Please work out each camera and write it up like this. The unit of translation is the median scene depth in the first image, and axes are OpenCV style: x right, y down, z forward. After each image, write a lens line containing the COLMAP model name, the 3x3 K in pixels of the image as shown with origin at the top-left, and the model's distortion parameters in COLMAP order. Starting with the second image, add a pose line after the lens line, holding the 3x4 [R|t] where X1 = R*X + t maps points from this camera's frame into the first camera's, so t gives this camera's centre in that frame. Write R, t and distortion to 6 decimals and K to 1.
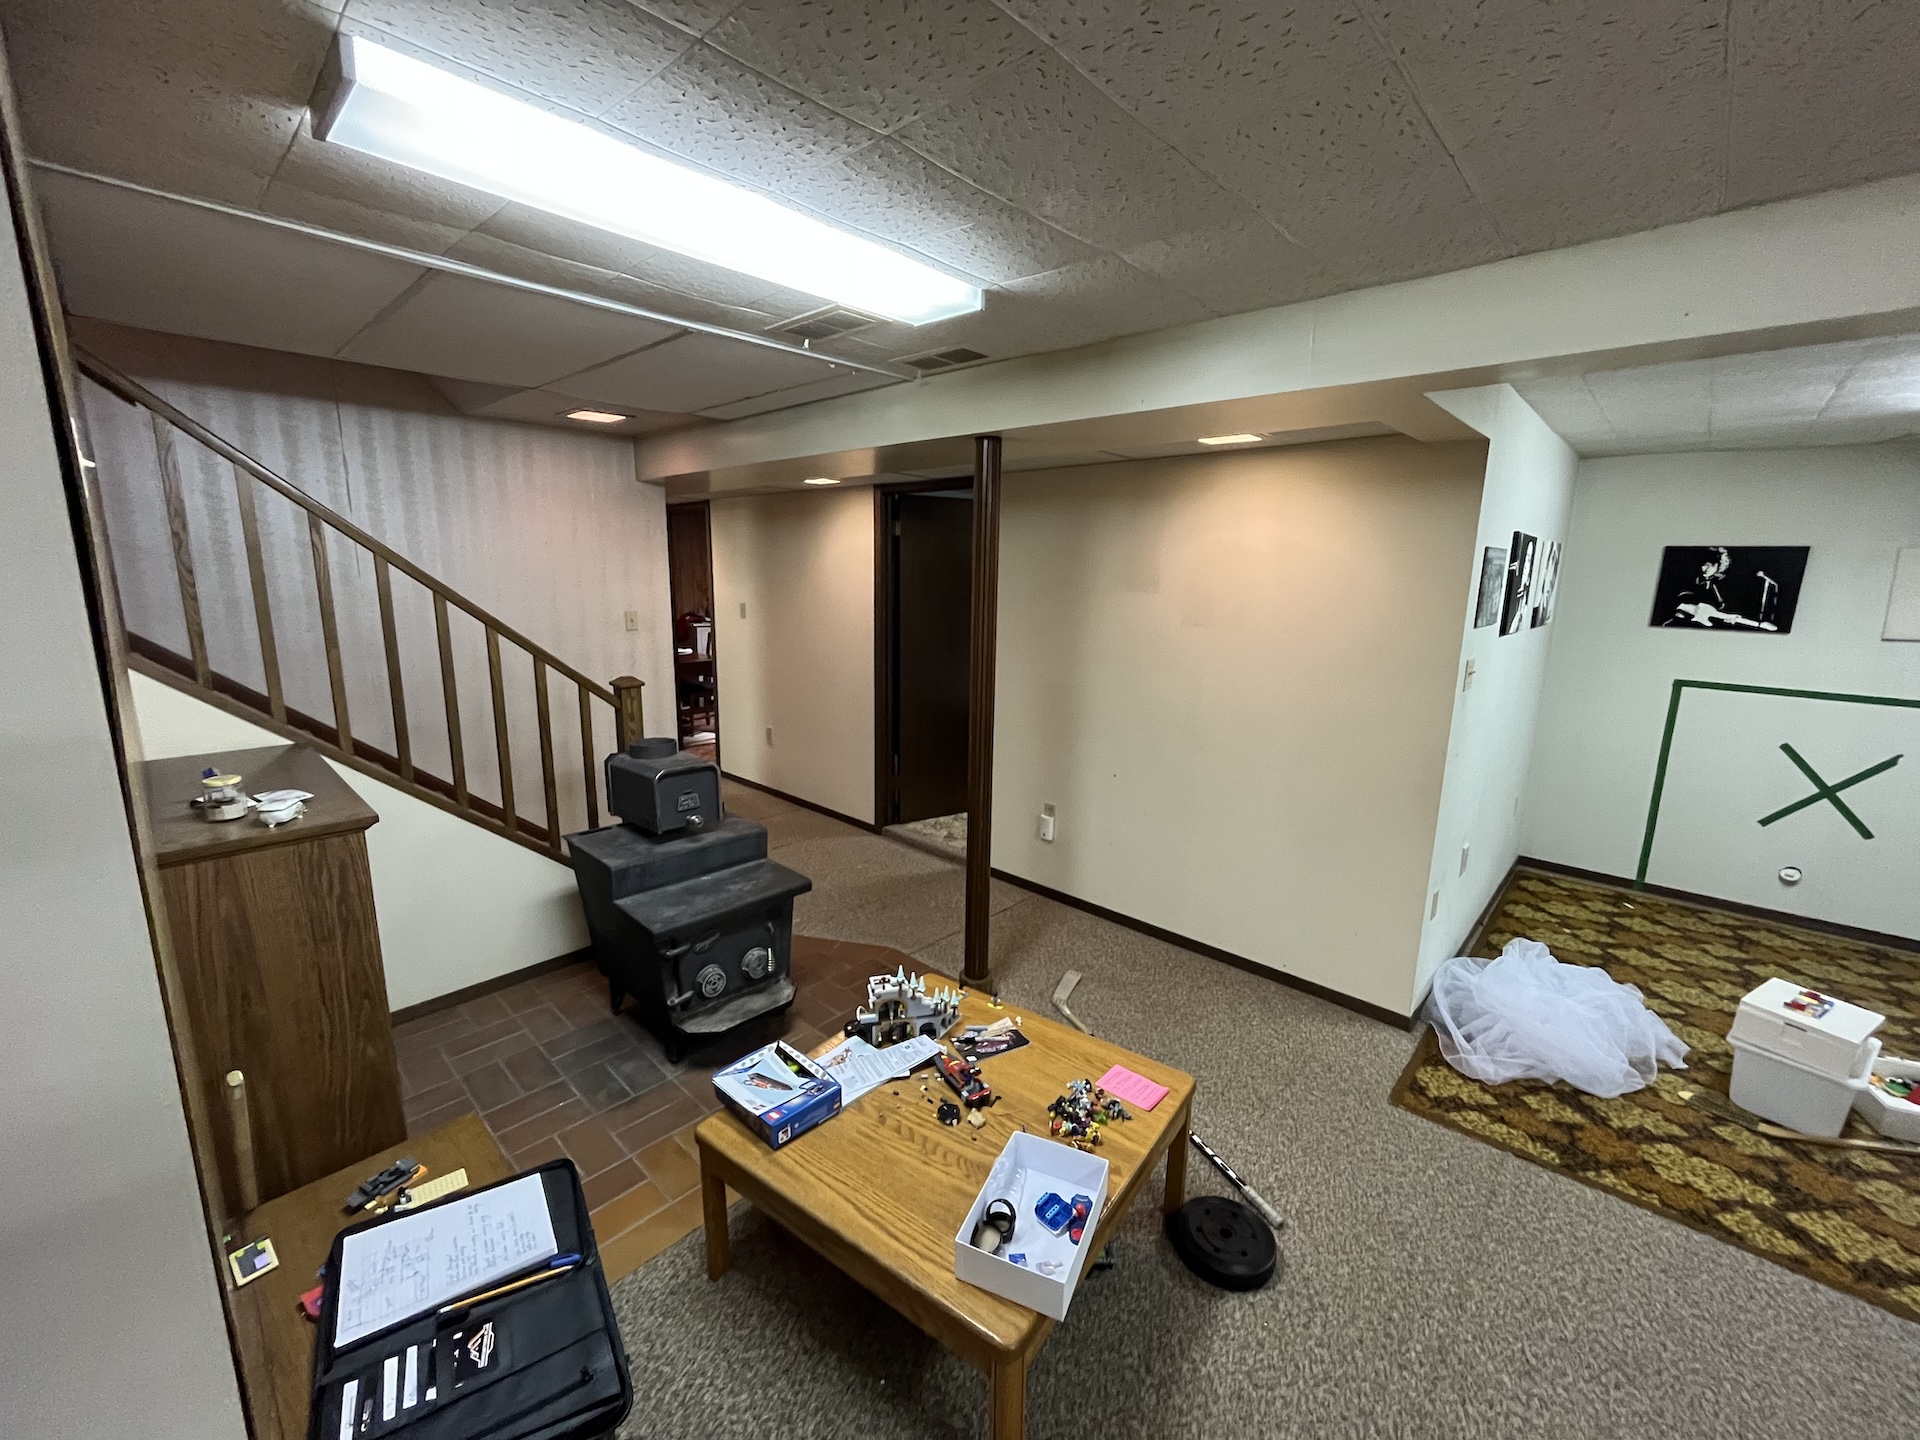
lens RADIAL K [[770.1, 0, 957.7], [0, 770.1, 719.9], [0, 0, 1]] dist [-0.000329, 0.000278]
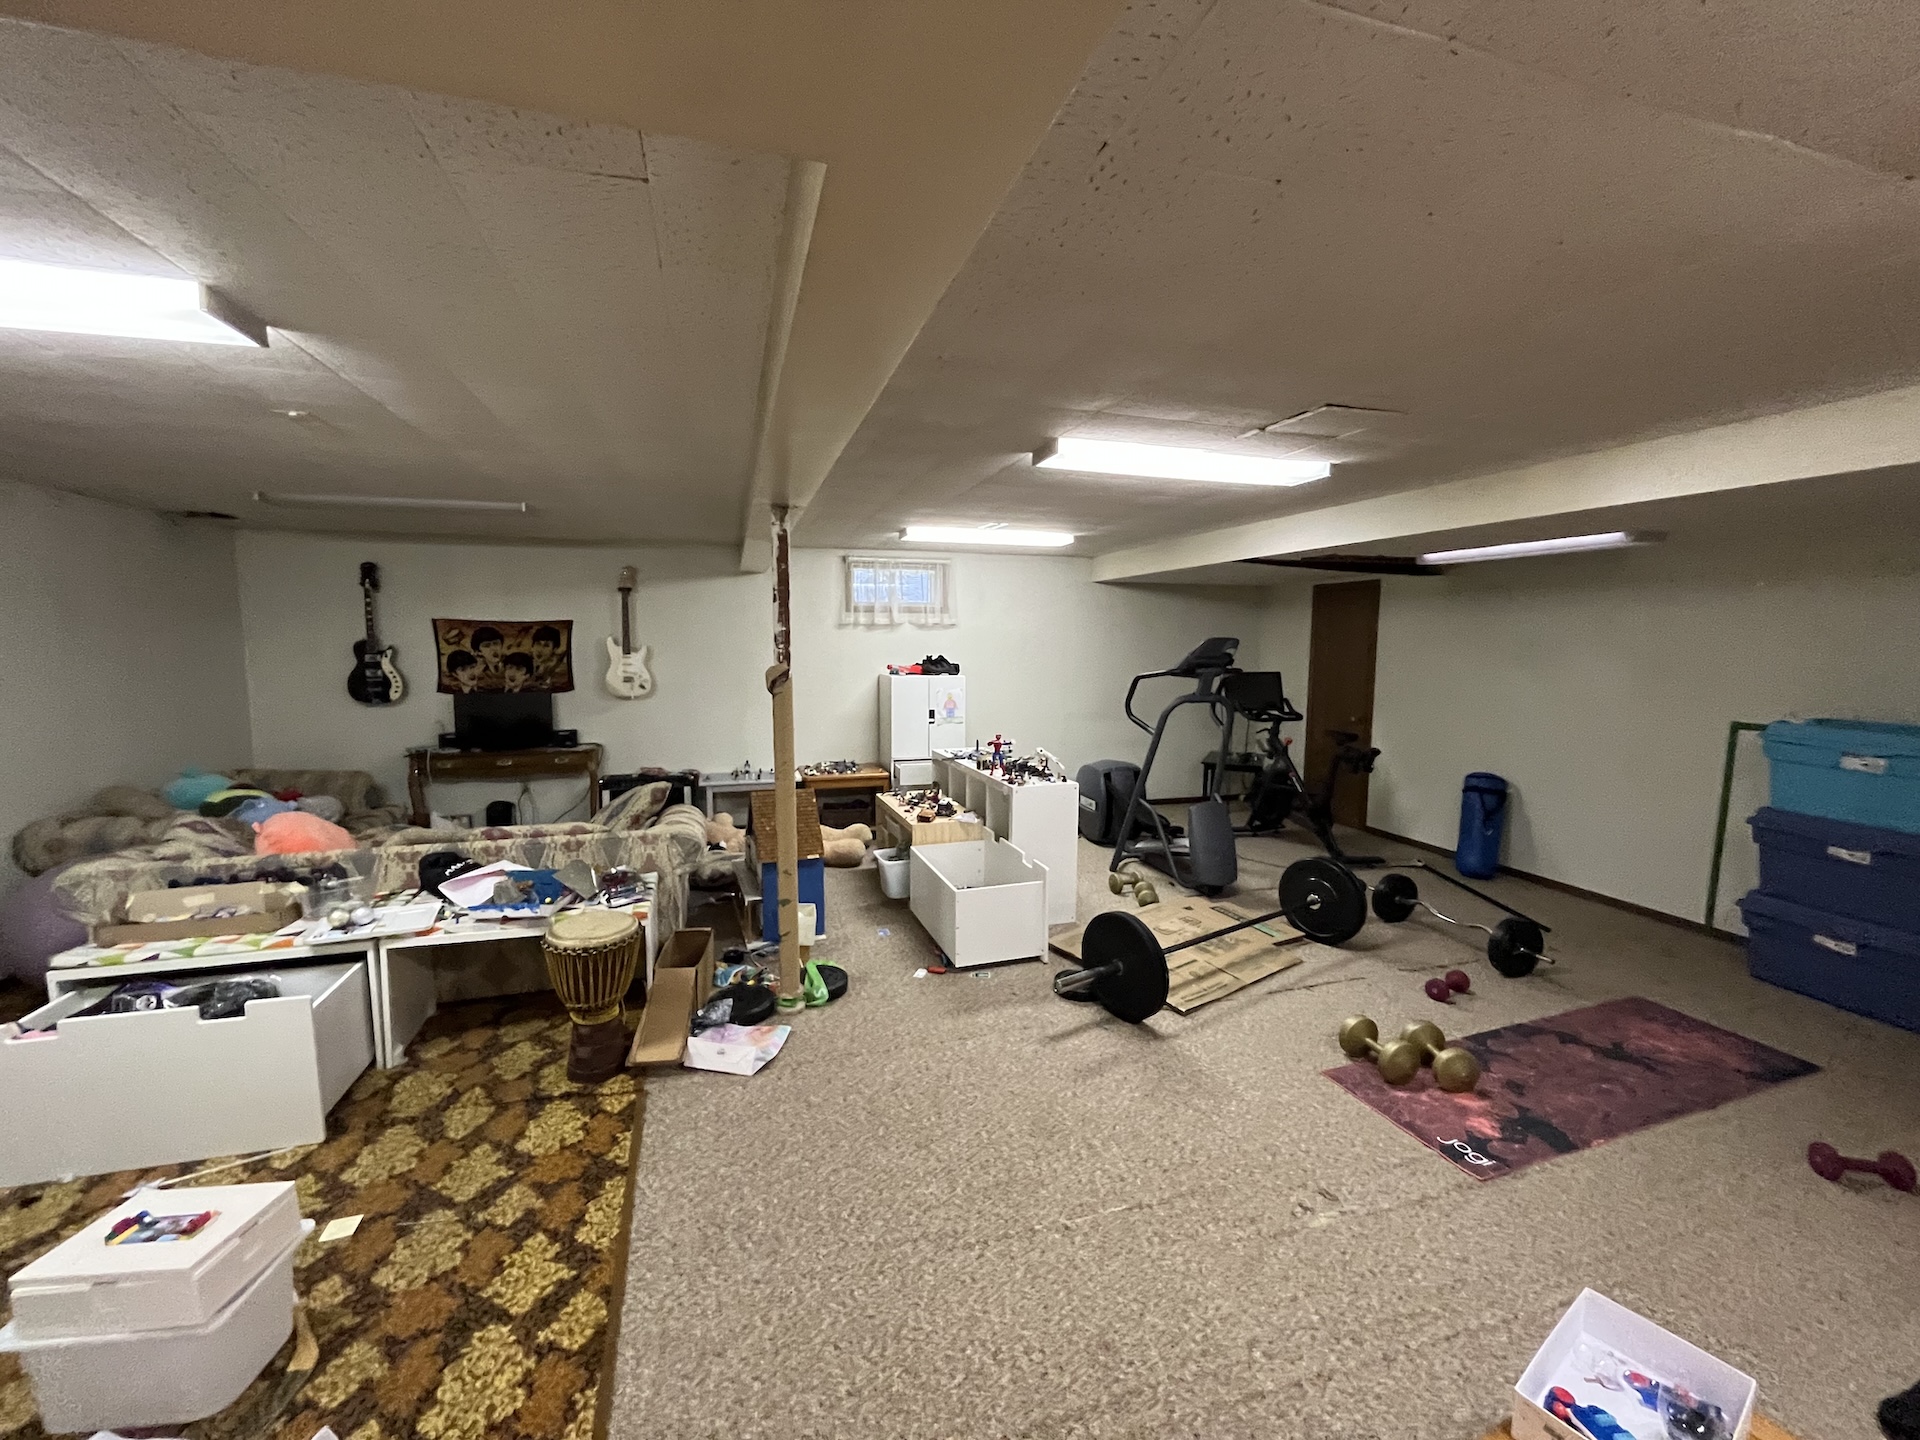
lens RADIAL K [[770.1, 0, 959.7], [0, 770.1, 714.7], [0, 0, 1]] dist [-0.000329, 0.000278]
pose [[-0.866187, -0.069734, 0.494831, 0.212200], [0.077227, 0.959640, 0.270421, -0.175225], [-0.493717, 0.272450, -0.825842, 1.076961]]
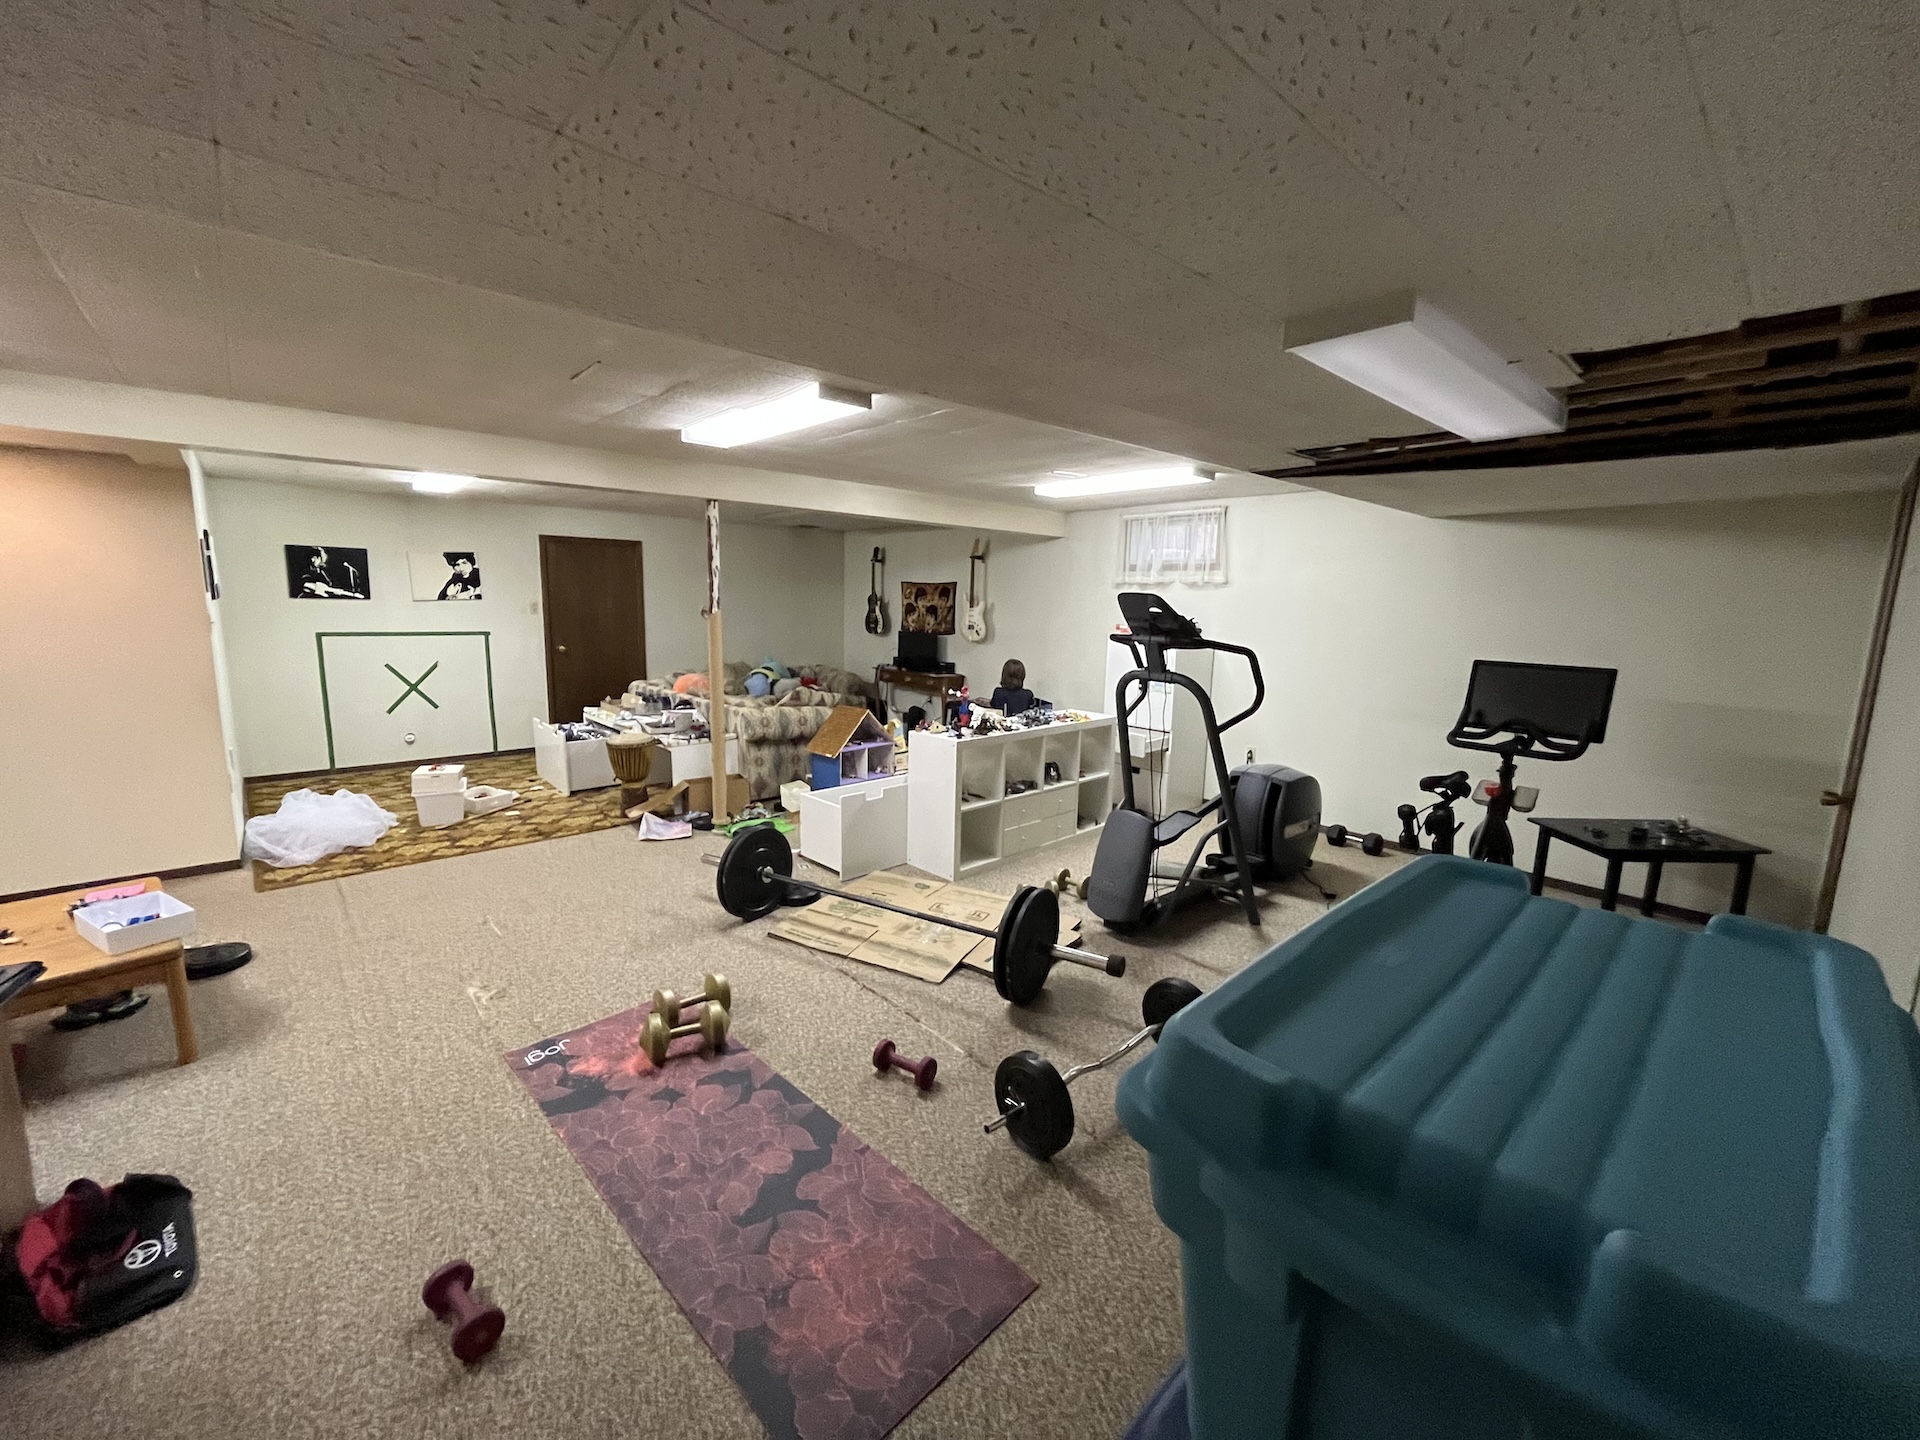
lens RADIAL K [[770.1, 0, 953.3], [0, 770.1, 713.0], [0, 0, 1]] dist [-0.000329, 0.000278]
pose [[0.077692, -0.164037, 0.983390, -0.814331], [0.170752, 0.973986, 0.148978, 0.149274], [-0.982246, 0.156341, 0.103681, -0.614086]]
